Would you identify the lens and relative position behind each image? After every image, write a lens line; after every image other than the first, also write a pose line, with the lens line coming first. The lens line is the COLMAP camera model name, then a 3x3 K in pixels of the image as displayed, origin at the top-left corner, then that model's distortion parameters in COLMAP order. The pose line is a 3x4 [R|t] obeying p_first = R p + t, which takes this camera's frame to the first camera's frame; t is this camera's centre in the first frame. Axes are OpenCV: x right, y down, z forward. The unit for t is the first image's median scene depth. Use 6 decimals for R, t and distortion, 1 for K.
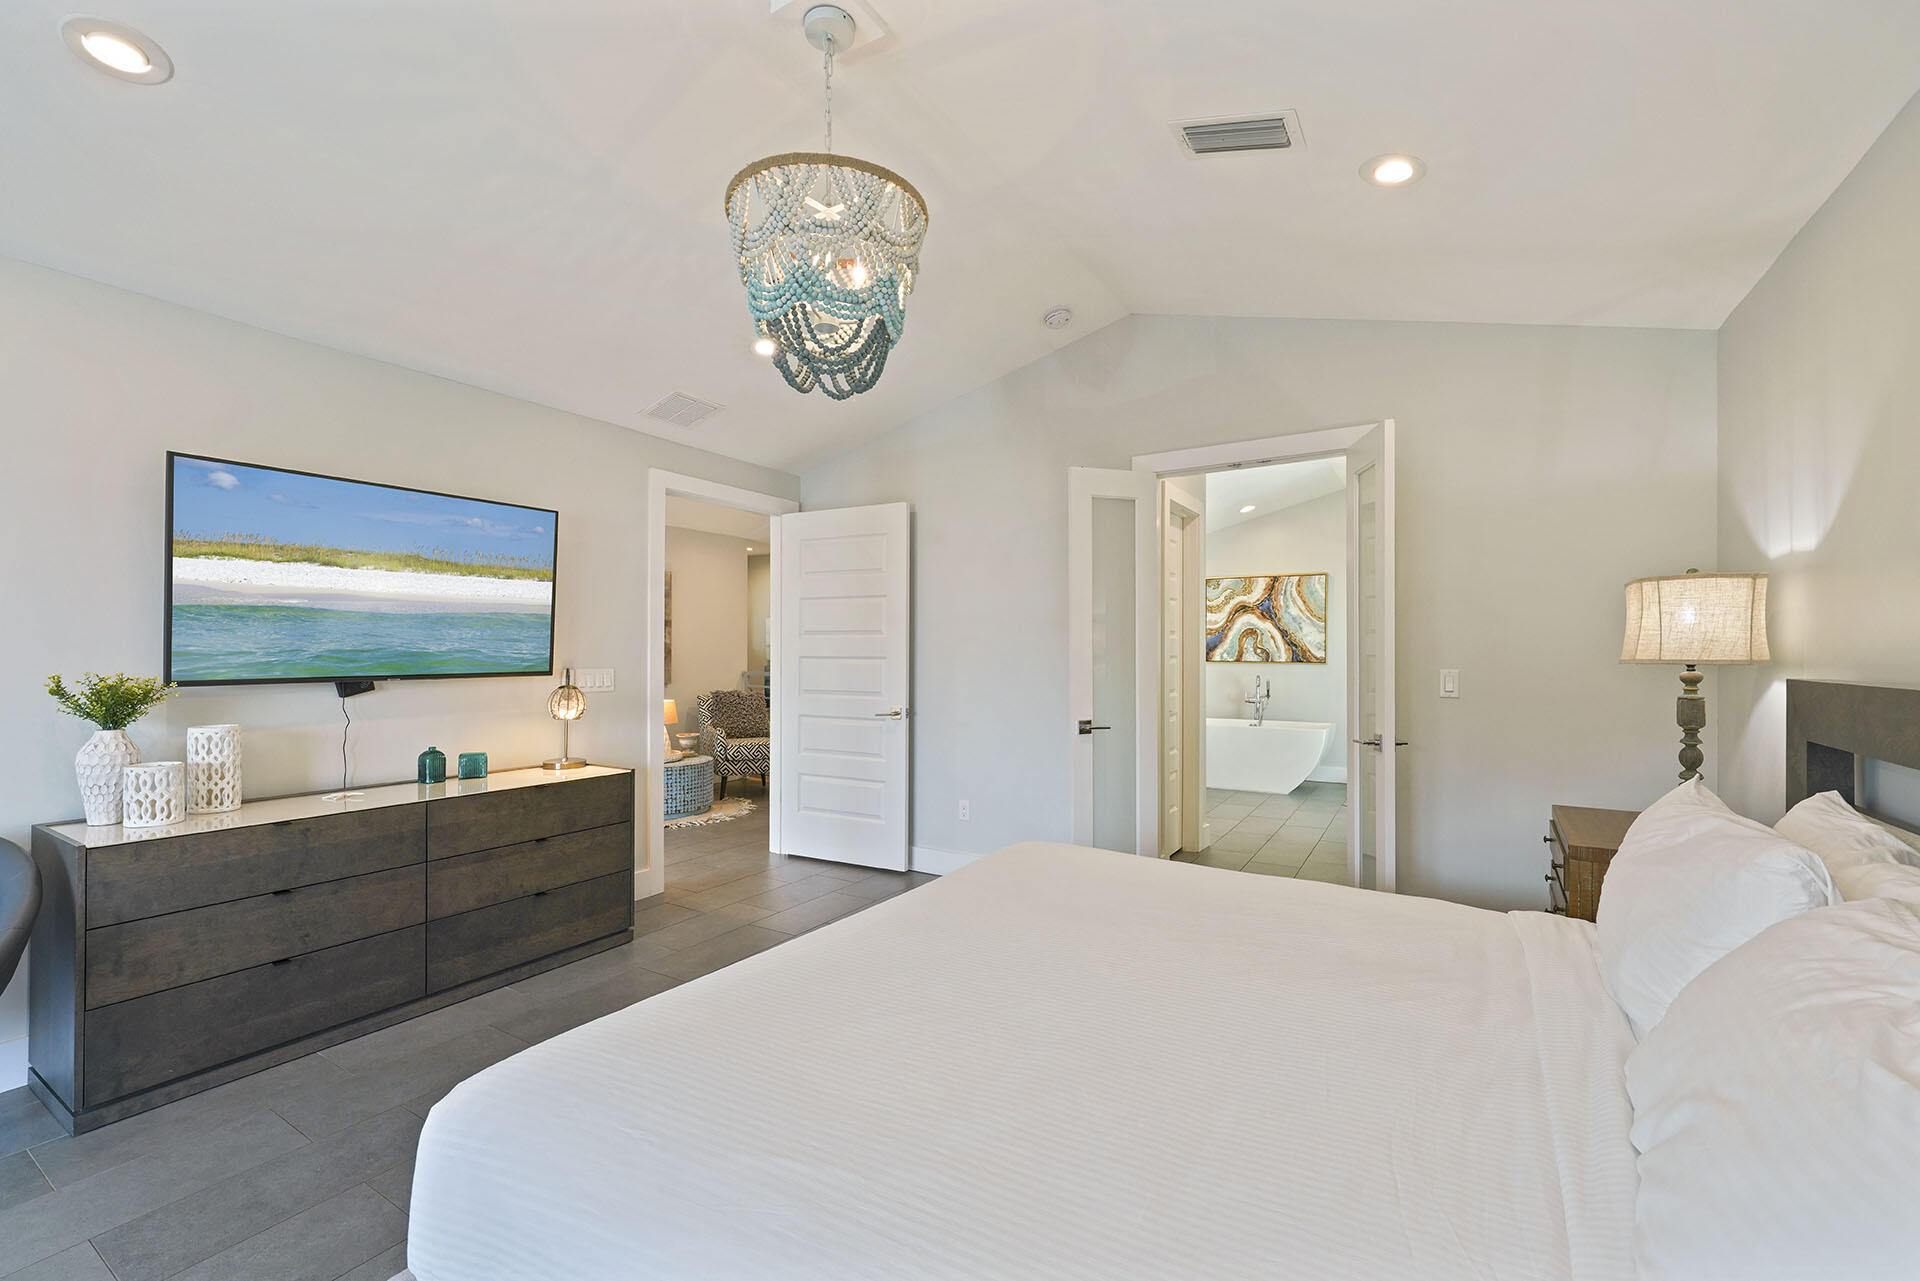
lens RADIAL K [[813.1, 0, 959.3], [0, 813.1, 652.4], [0, 0, 1]] dist [-0.015271, 0.001049]
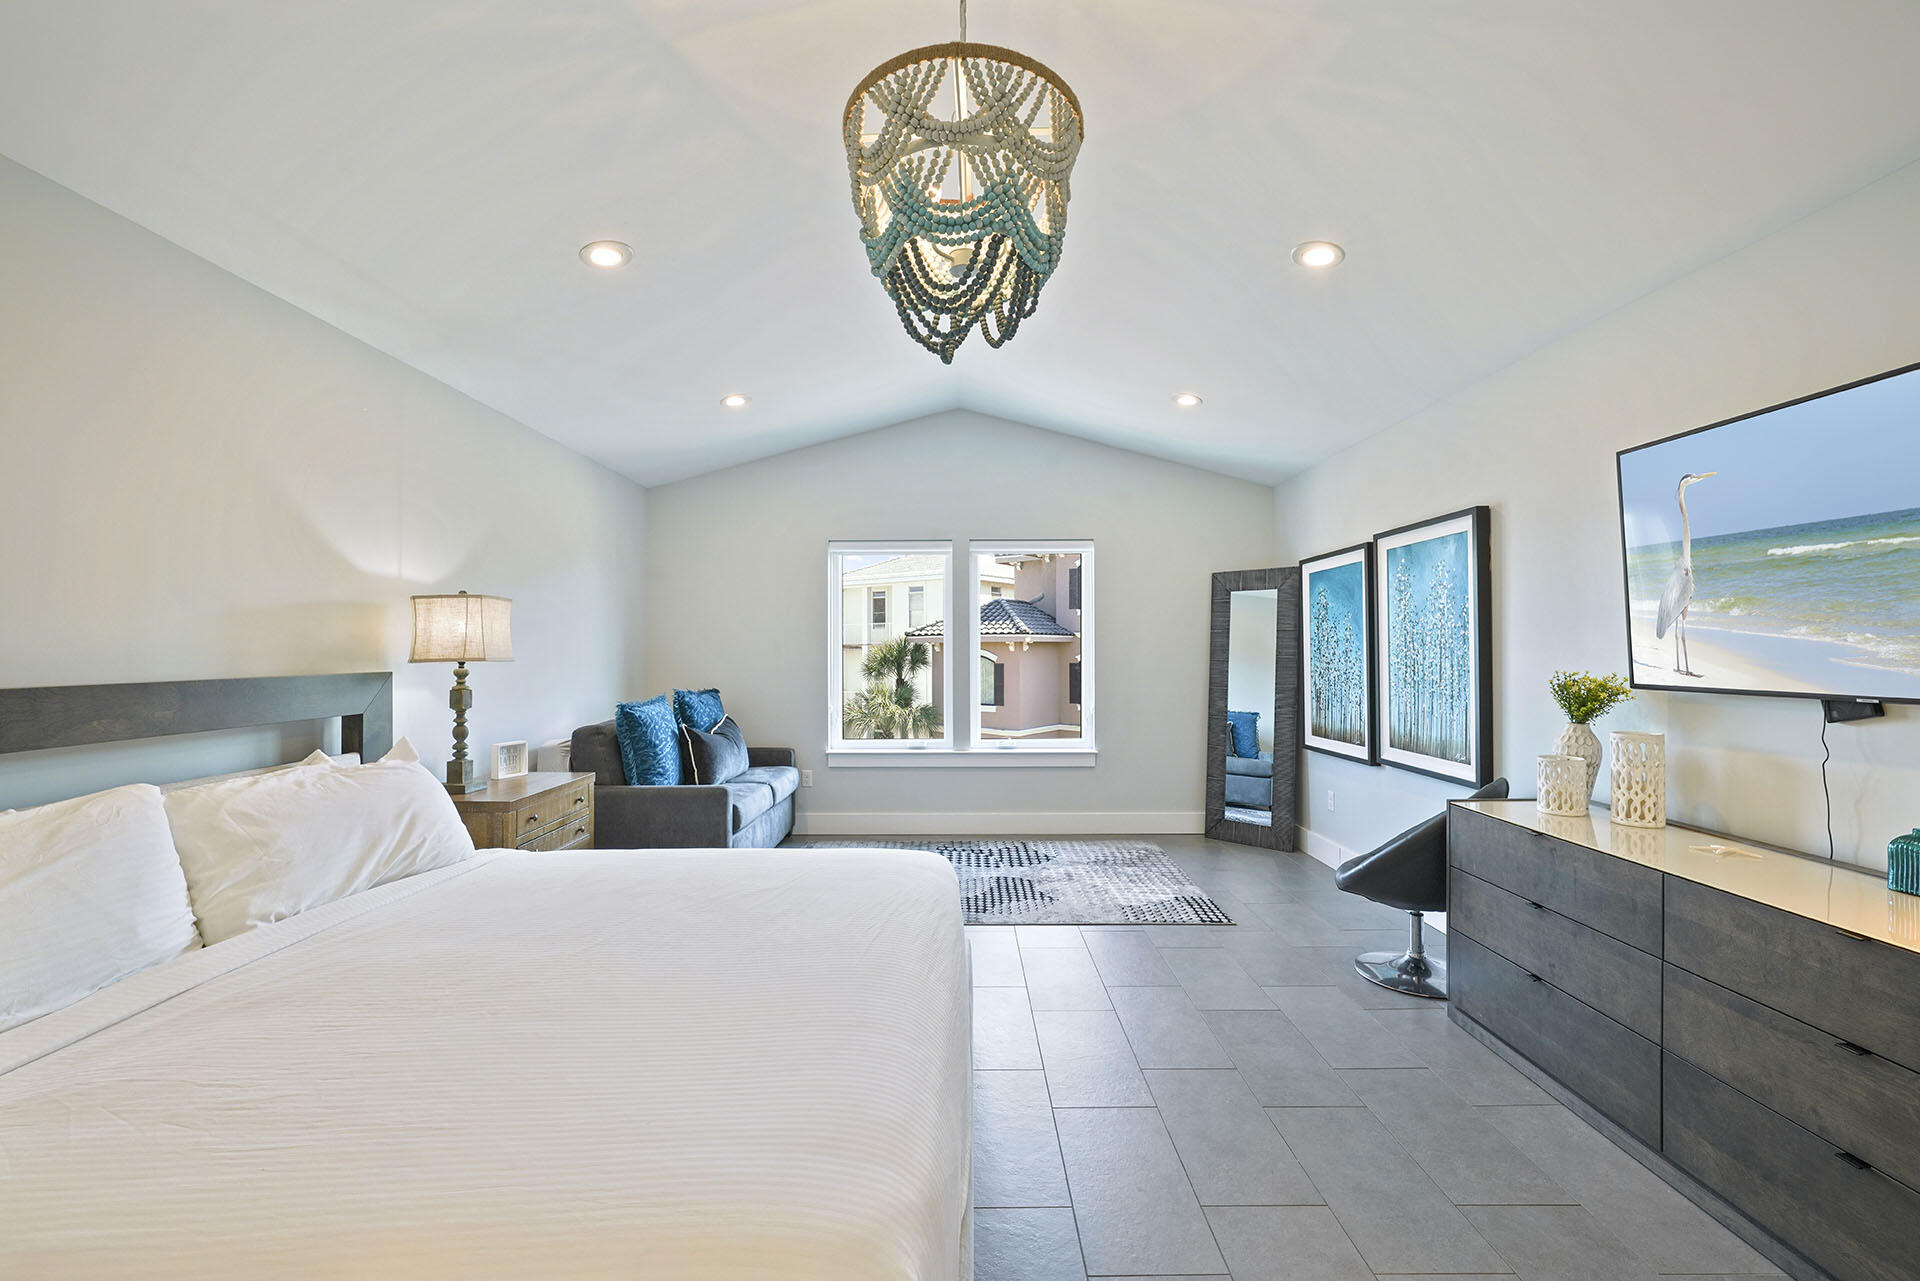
lens RADIAL K [[813.1, 0, 957.5], [0, 813.1, 637.5], [0, 0, 1]] dist [-0.015271, 0.001049]
pose [[-0.852201, -0.001911, -0.523211, 0.229839], [0.001230, 0.999983, -0.005655, -0.013747], [0.523213, -0.005463, -0.852185, 1.373586]]
